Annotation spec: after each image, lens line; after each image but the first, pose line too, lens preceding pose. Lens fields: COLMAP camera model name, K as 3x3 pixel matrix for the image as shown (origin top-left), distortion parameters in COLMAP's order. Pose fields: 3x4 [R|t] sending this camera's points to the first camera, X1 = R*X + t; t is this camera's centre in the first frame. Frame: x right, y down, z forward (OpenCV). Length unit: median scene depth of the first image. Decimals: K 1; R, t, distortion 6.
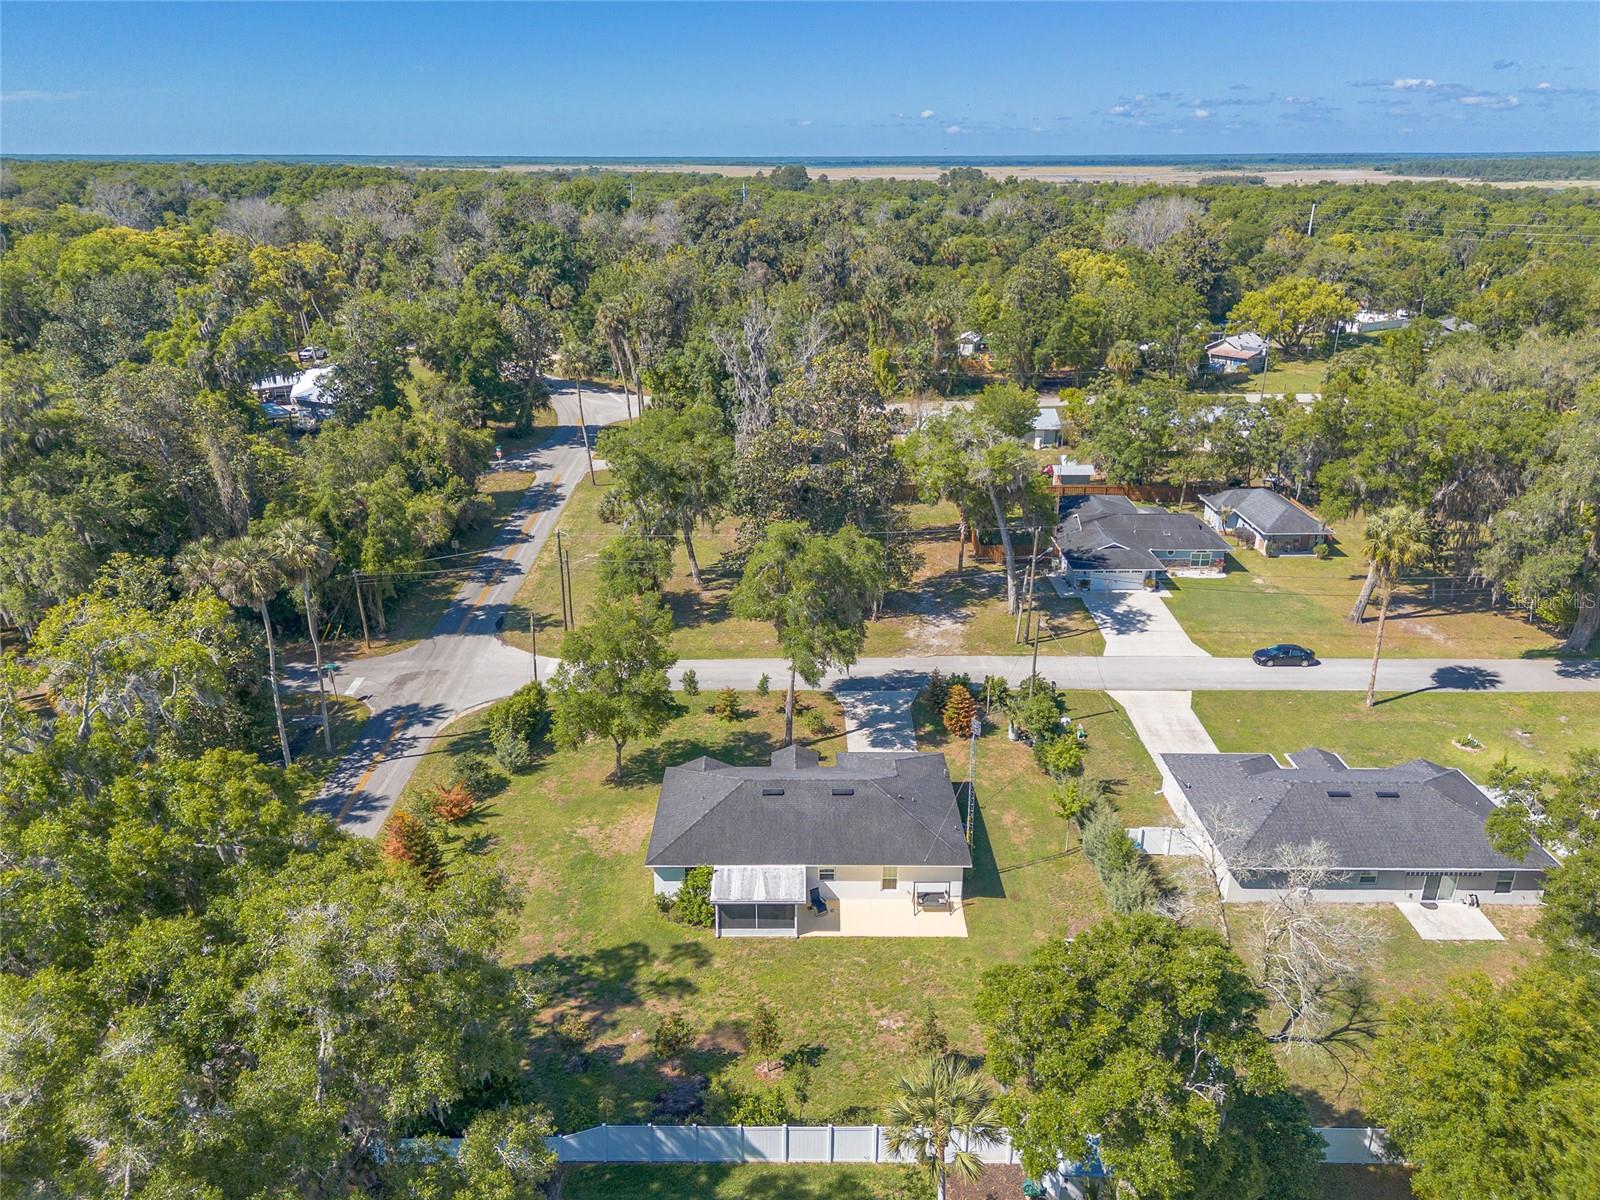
lens RADIAL K [[1129.0, 0, 798.8], [0, 1129.0, 608.9], [0, 0, 1]] dist [0.068158, -0.056219]
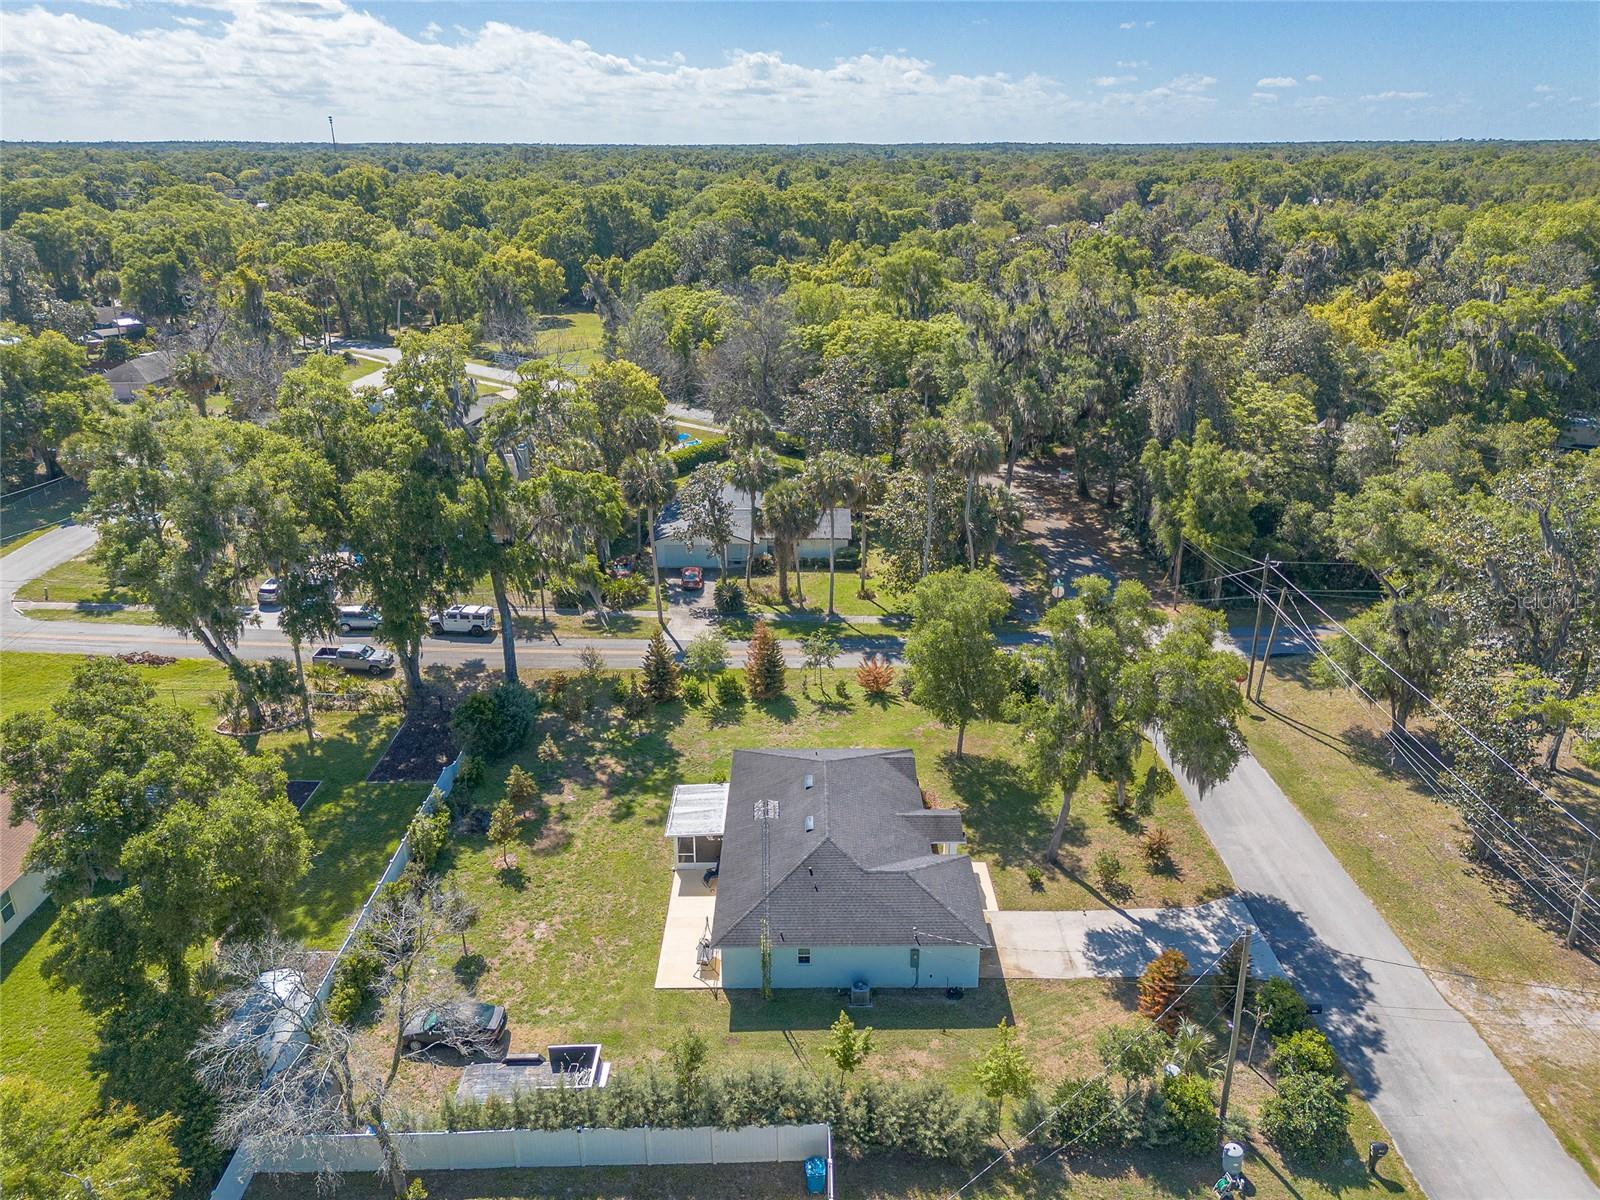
lens RADIAL K [[1143.2, 0, 808.0], [0, 1143.2, 595.3], [0, 0, 1]] dist [0.064455, -0.062603]
pose [[0.004318, 0.364433, -0.931219, 0.823112], [-0.368362, 0.866325, 0.337329, -0.295399], [0.929672, 0.341569, 0.137984, 0.853540]]
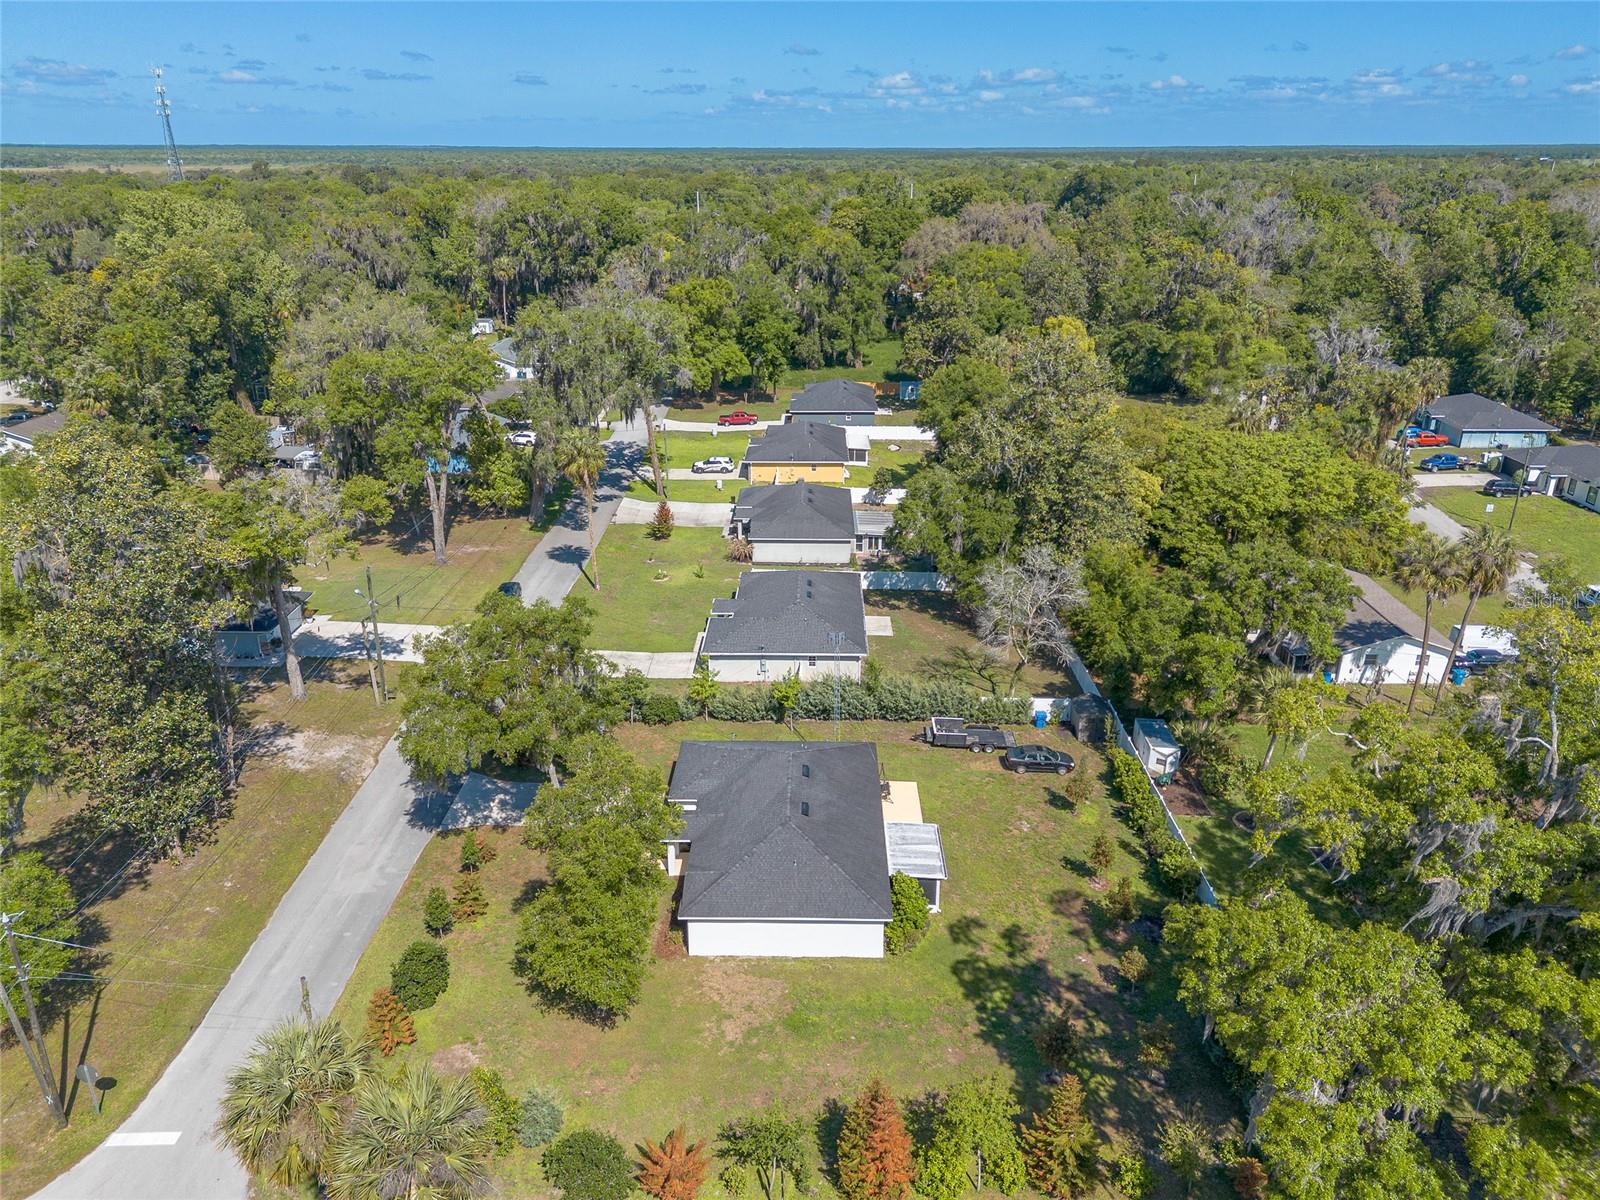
lens RADIAL K [[1148.2, 0, 800.0], [0, 1148.2, 600.0], [0, 0, 1]] dist [0.067593, -0.065158]
pose [[0.025883, -0.366599, 0.930019, -0.888258], [0.371298, 0.867304, 0.331544, -0.321915], [-0.928153, 0.336733, 0.158566, 0.829346]]
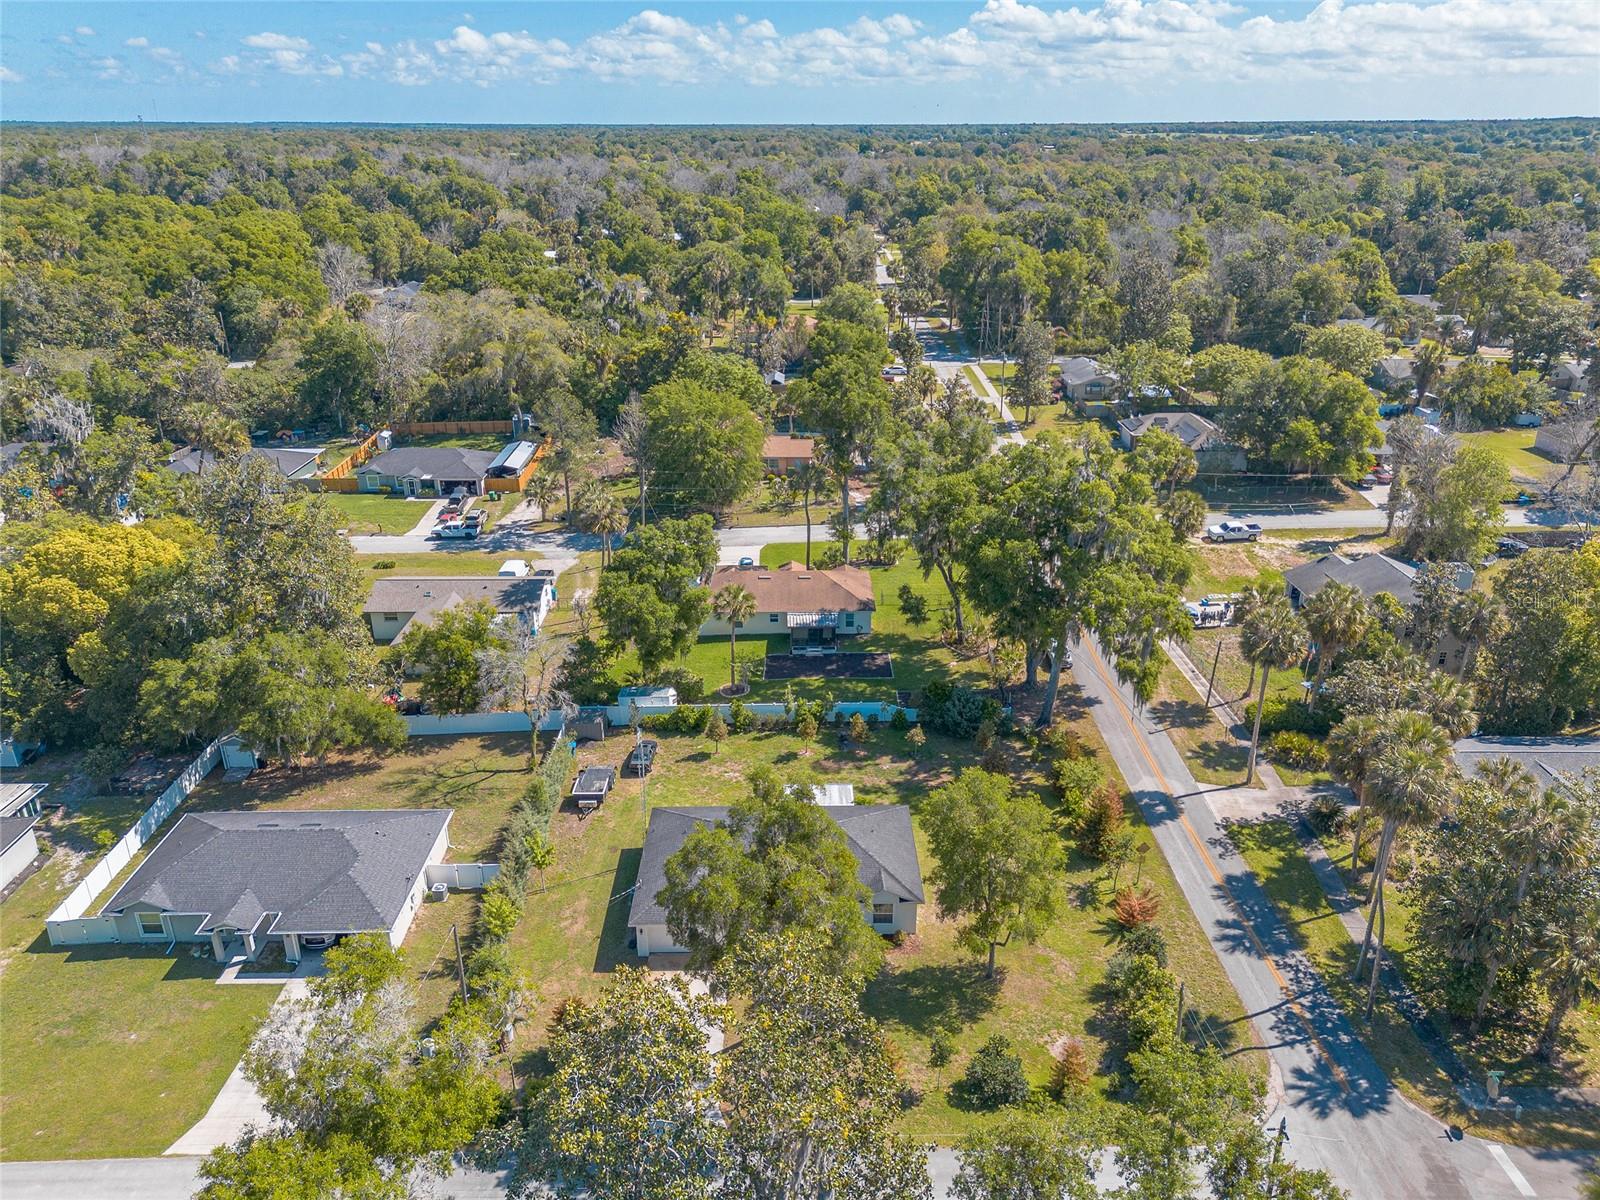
lens RADIAL K [[1126.3, 0, 800.0], [0, 1126.3, 600.0], [0, 0, 1]] dist [0.072330, -0.067532]
pose [[-0.999982, 0.004639, -0.003864, -0.010134], [0.000606, 0.713868, 0.700280, -0.824452], [0.006007, 0.700265, -0.713857, 1.727115]]
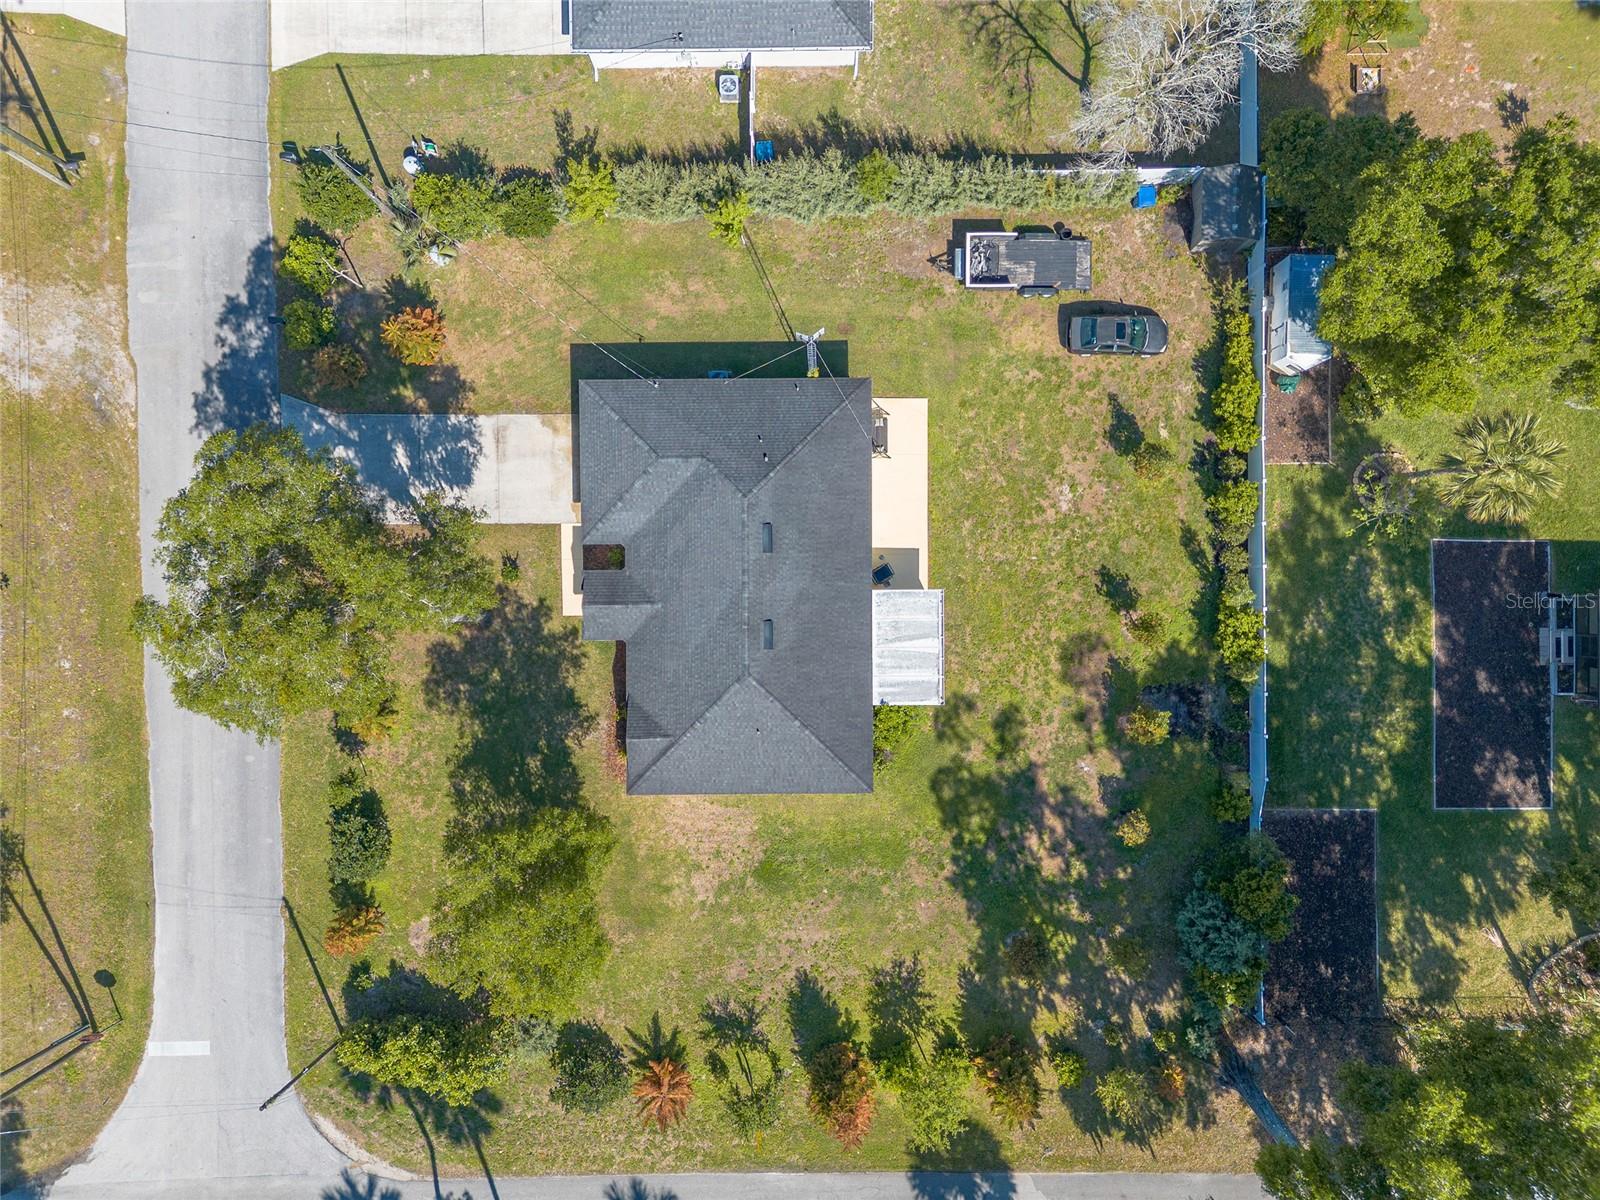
lens RADIAL K [[1126.3, 0, 800.0], [0, 1126.3, 600.0], [0, 0, 1]] dist [0.072330, -0.067532]
pose [[-0.006798, -0.999859, -0.015332, 0.010108], [0.381814, -0.016766, 0.924087, -0.510421], [-0.924214, 0.000428, 0.381874, 0.737258]]
